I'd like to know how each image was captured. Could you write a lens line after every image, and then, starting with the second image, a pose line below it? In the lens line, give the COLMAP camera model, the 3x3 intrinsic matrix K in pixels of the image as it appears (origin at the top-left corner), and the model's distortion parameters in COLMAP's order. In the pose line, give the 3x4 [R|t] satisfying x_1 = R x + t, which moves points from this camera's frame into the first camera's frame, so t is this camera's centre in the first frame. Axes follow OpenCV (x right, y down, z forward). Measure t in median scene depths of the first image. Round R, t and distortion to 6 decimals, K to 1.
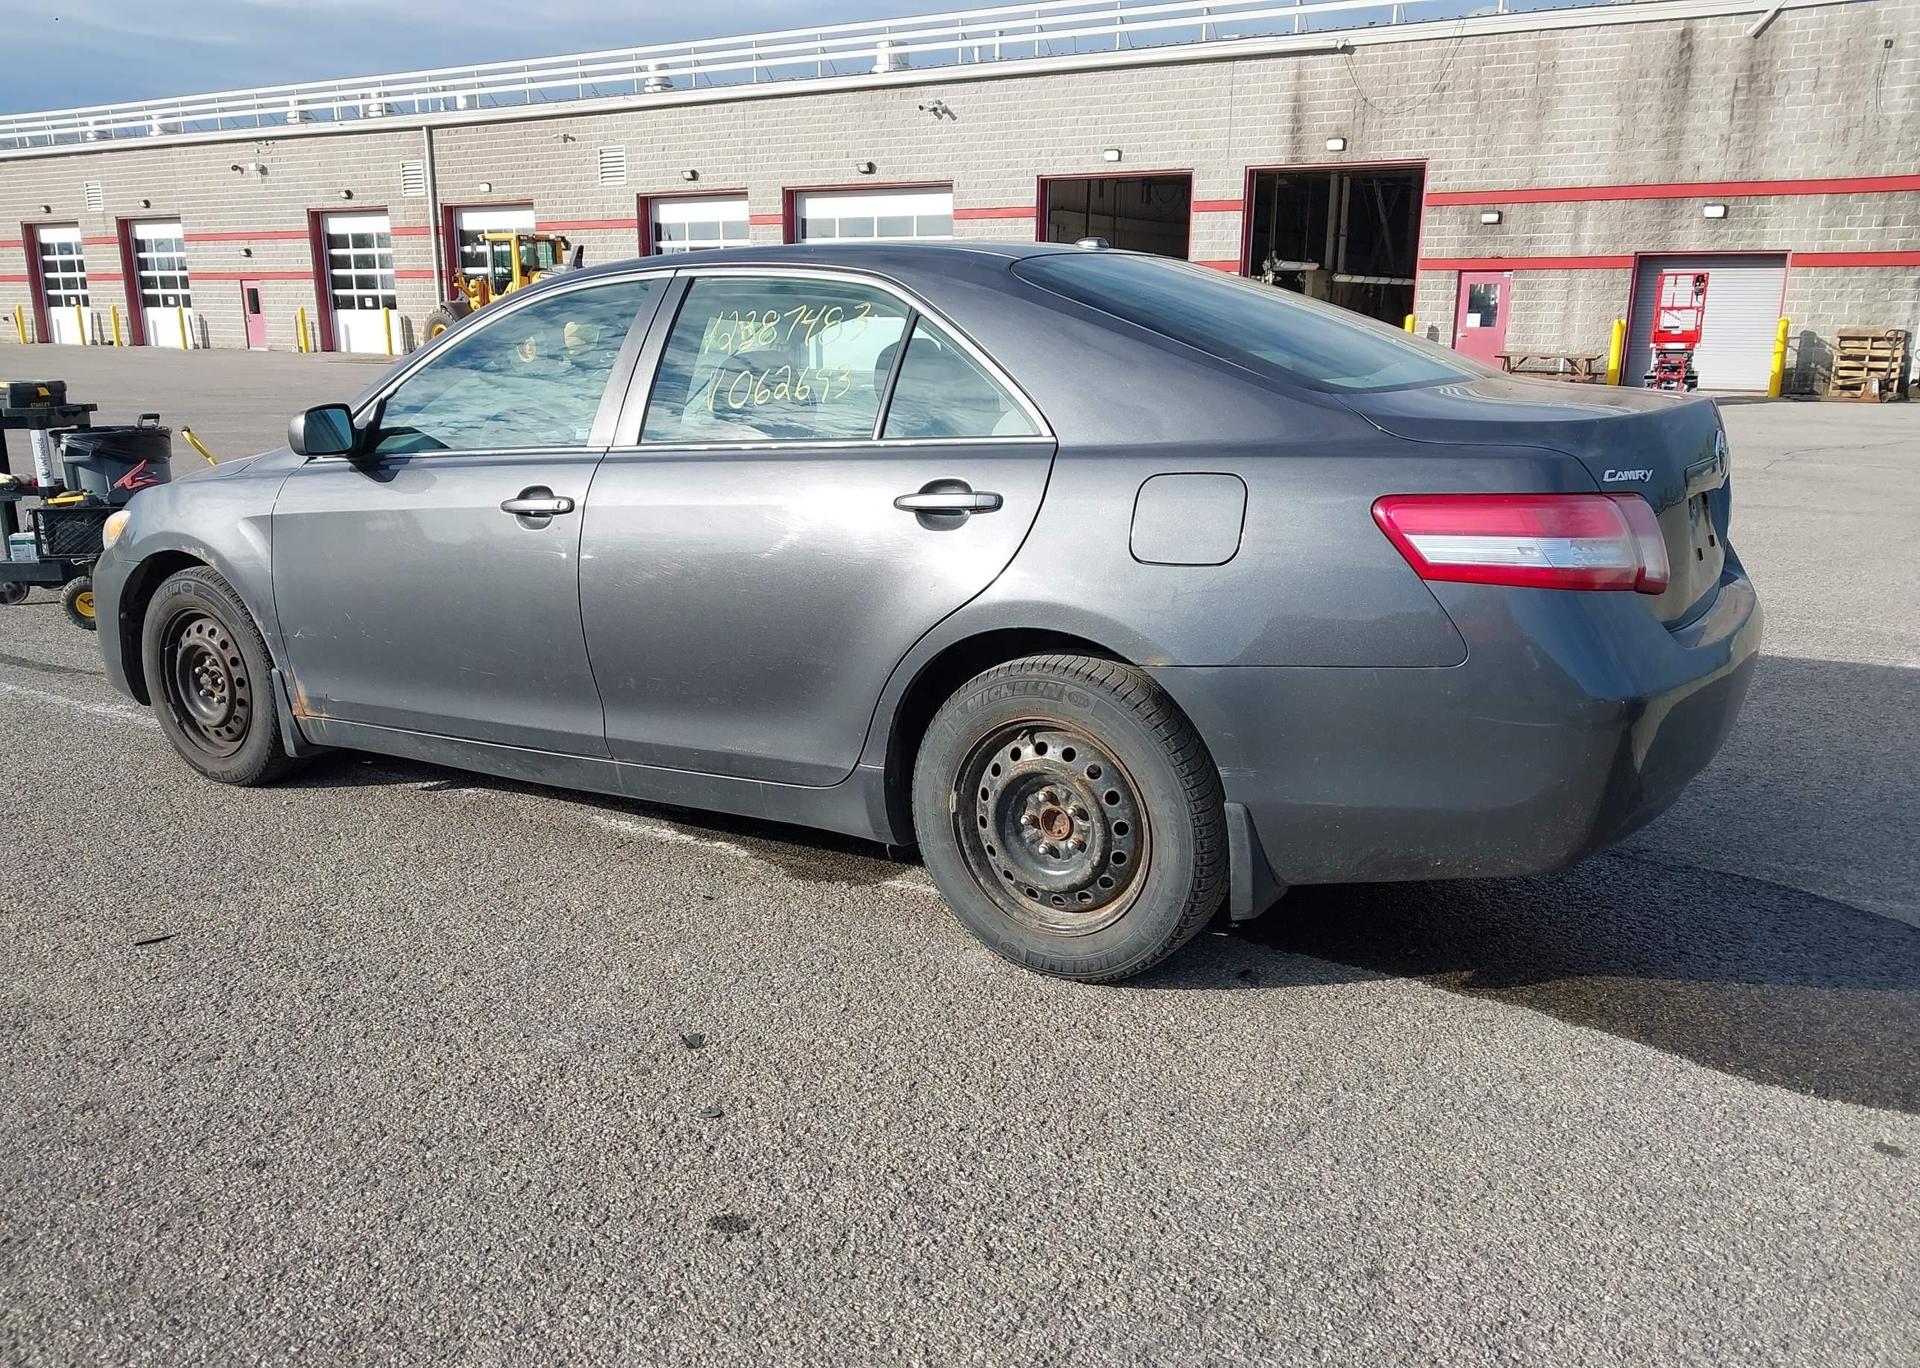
lens RADIAL K [[1496.7, 0, 938.6], [0, 1496.7, 684.6], [0, 0, 1]] dist [0.010278, 0.002429]
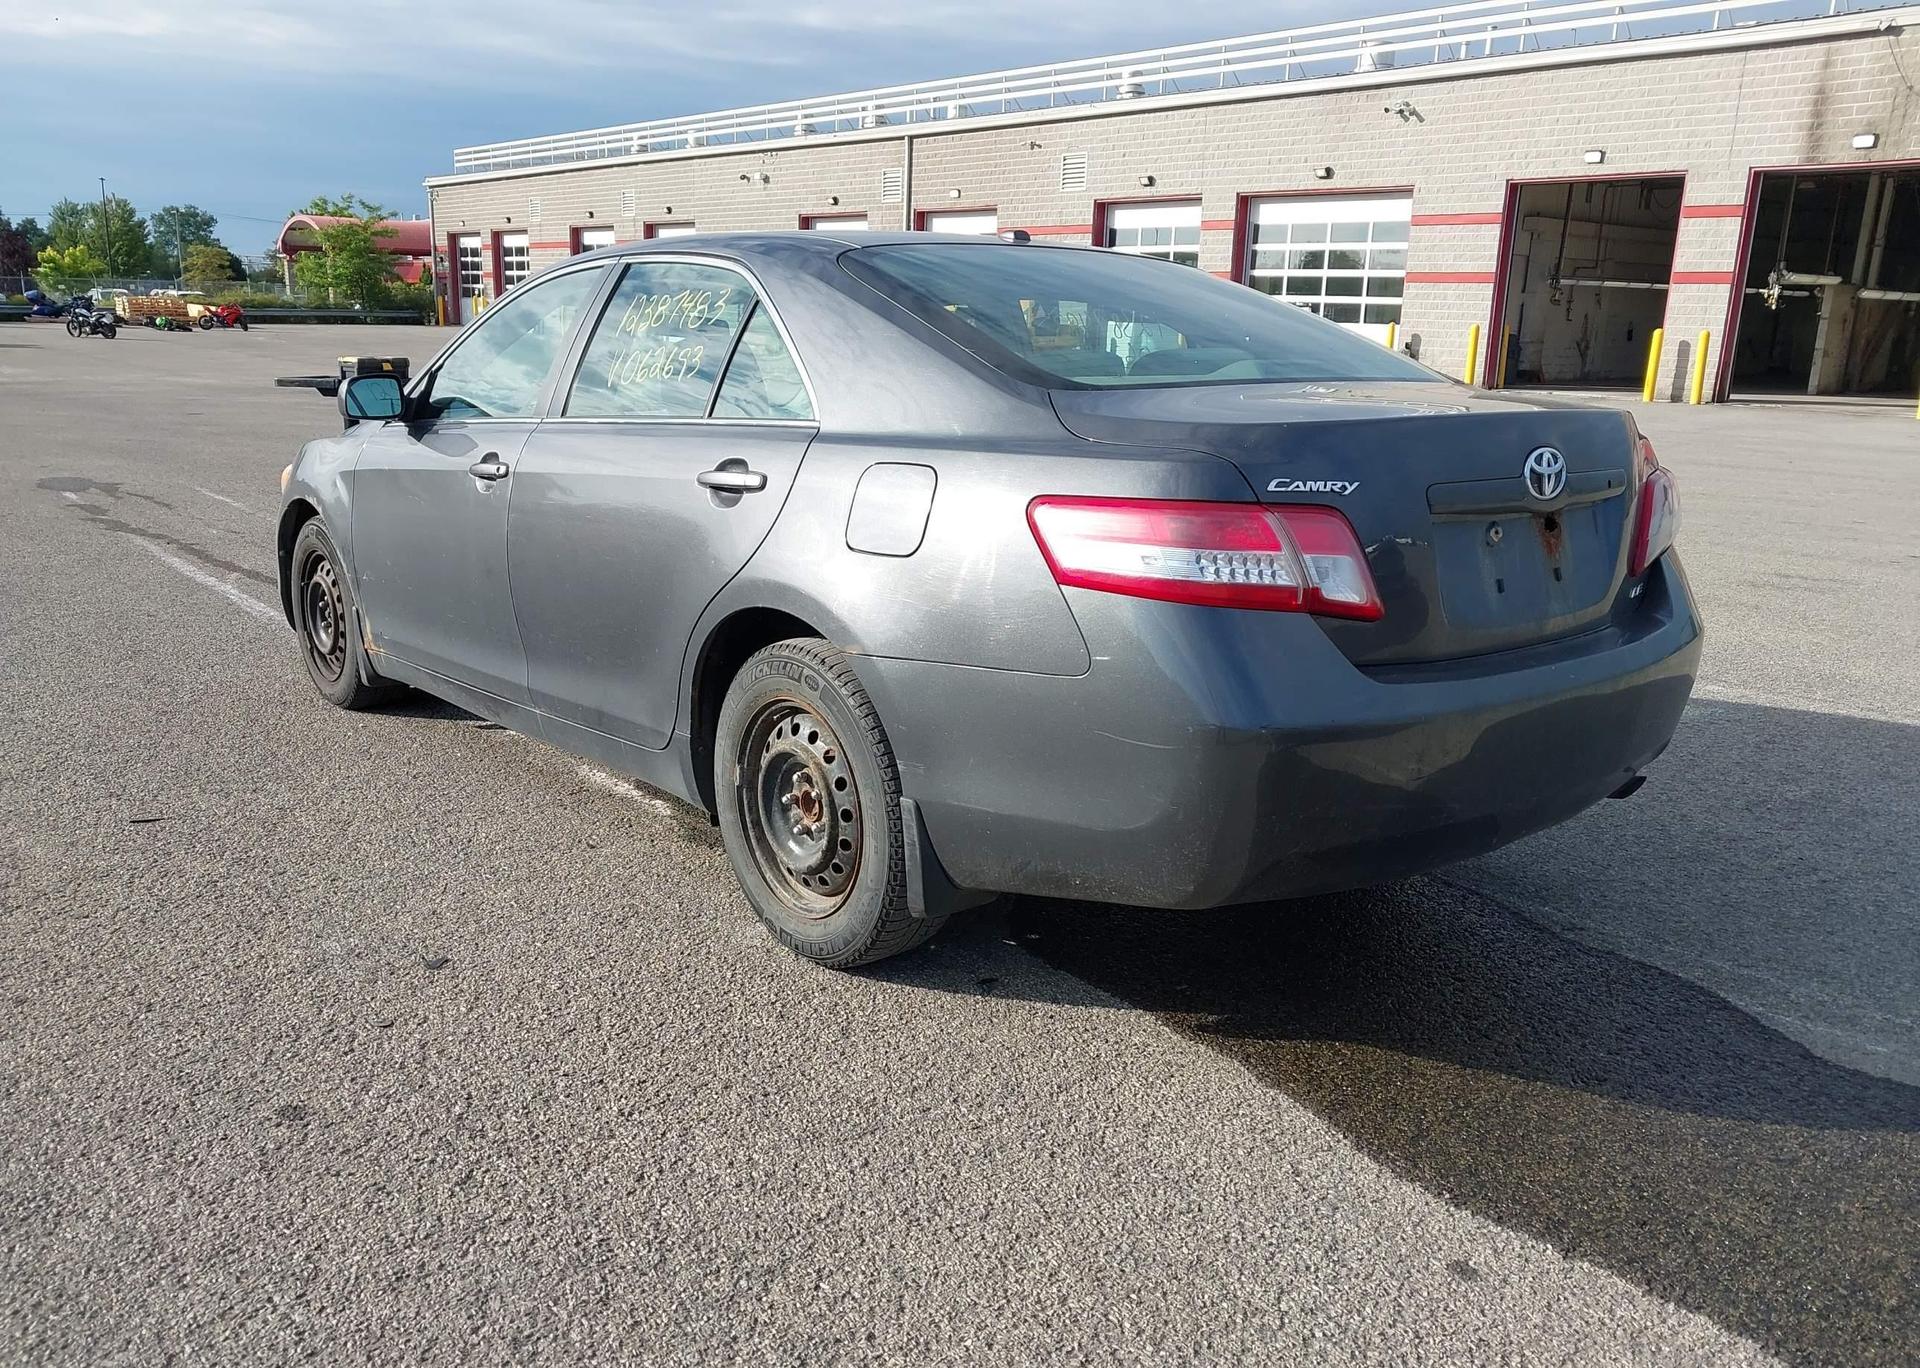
lens RADIAL K [[1496.7, 0, 949.9], [0, 1496.7, 694.4], [0, 0, 1]] dist [0.010278, 0.002429]
pose [[0.953327, 0.094976, -0.286613, 0.057902], [-0.094524, 0.995403, 0.015446, -0.000785], [0.286762, 0.012367, 0.957922, 0.007729]]
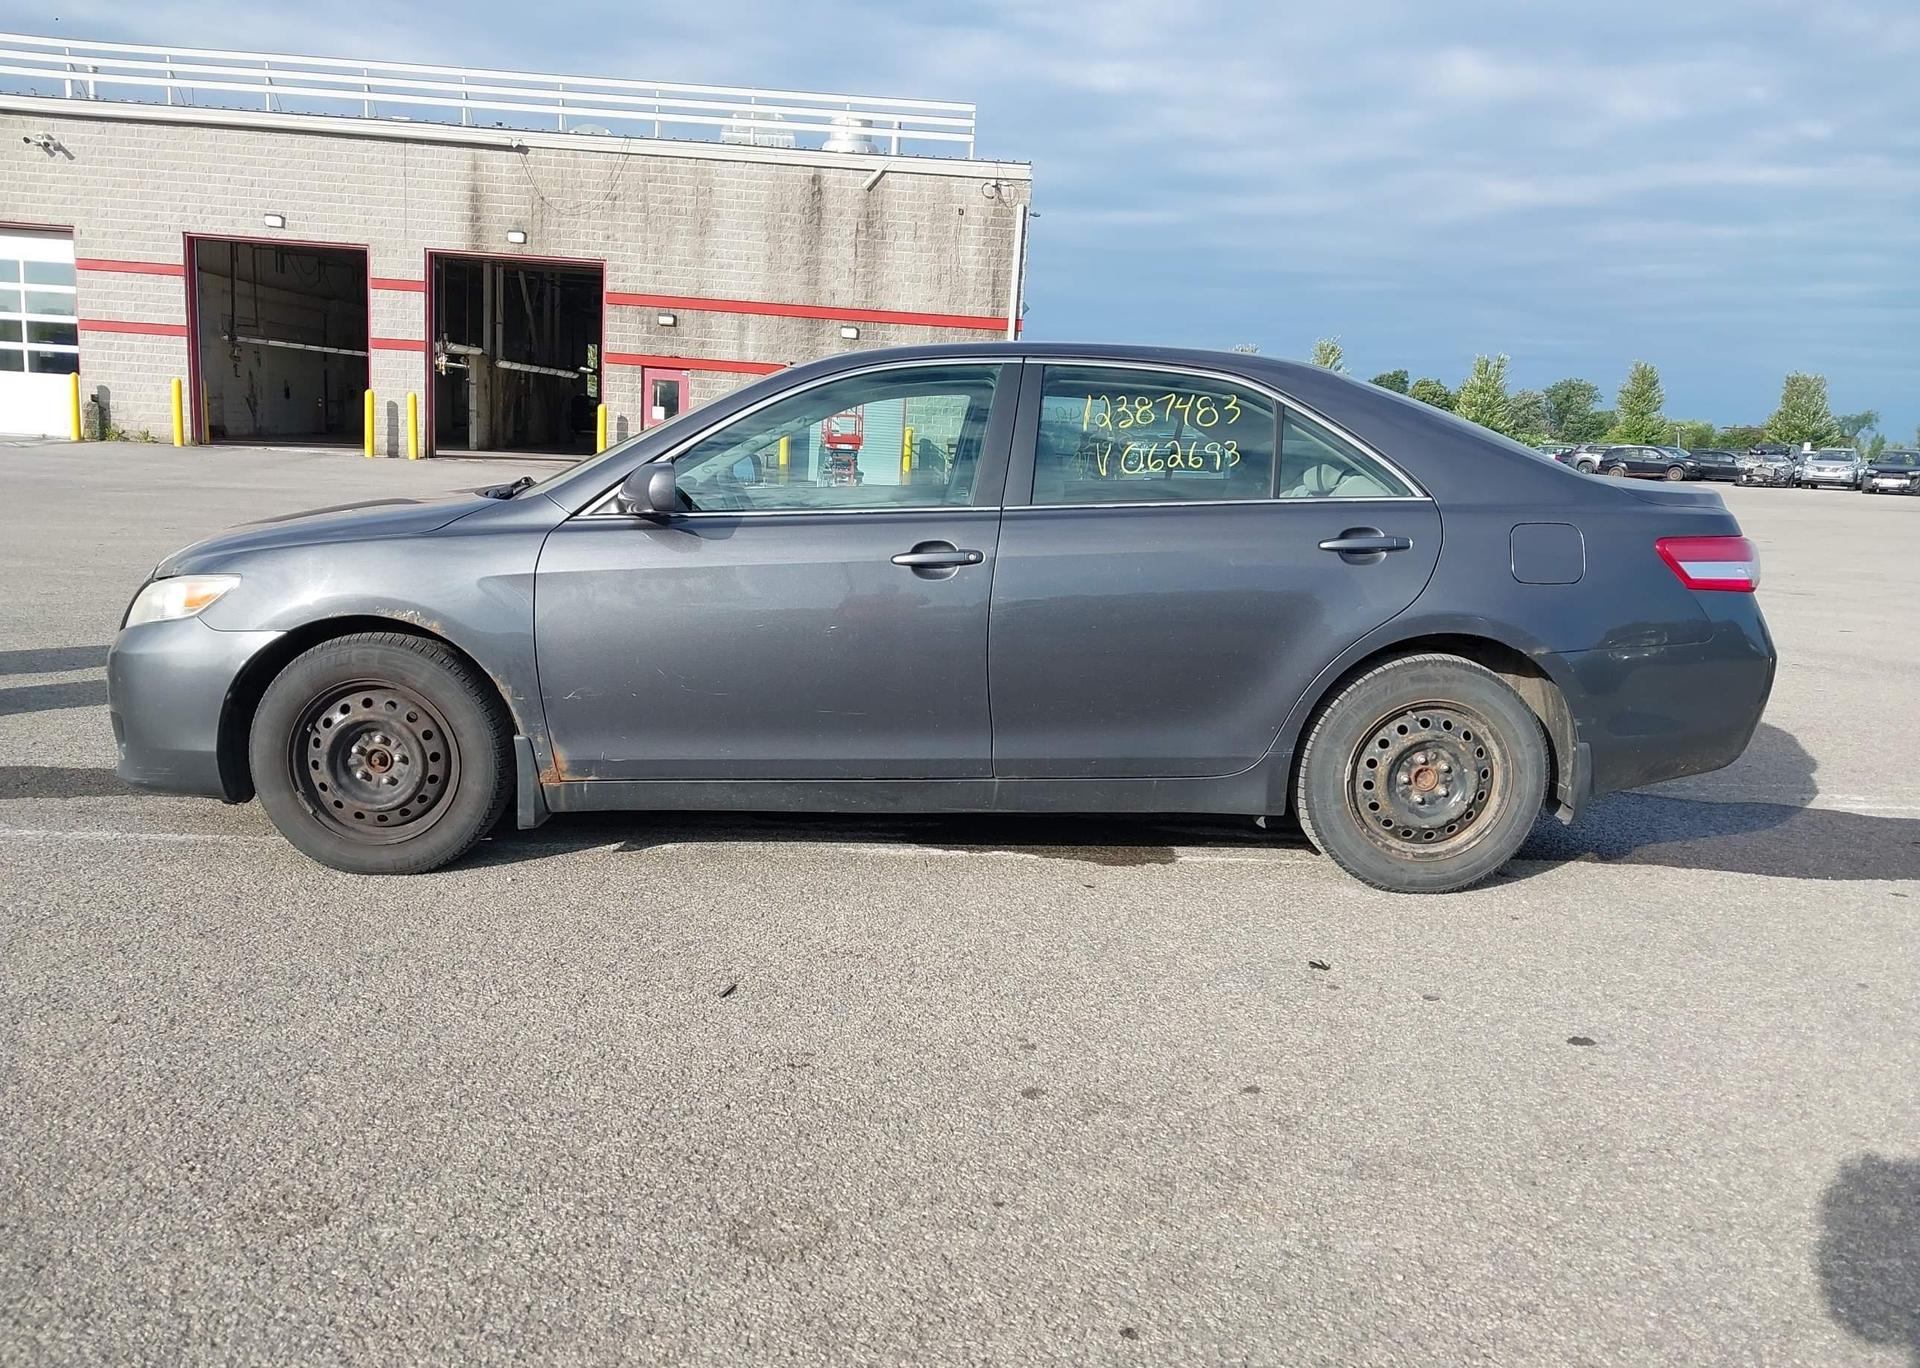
lens RADIAL K [[1496.7, 0, 924.7], [0, 1496.7, 677.8], [0, 0, 1]] dist [0.010278, 0.002429]
pose [[0.831611, -0.050540, 0.553054, -0.136967], [0.083254, 0.995942, -0.034173, 0.001301], [-0.549083, 0.074462, 0.832444, 0.012151]]
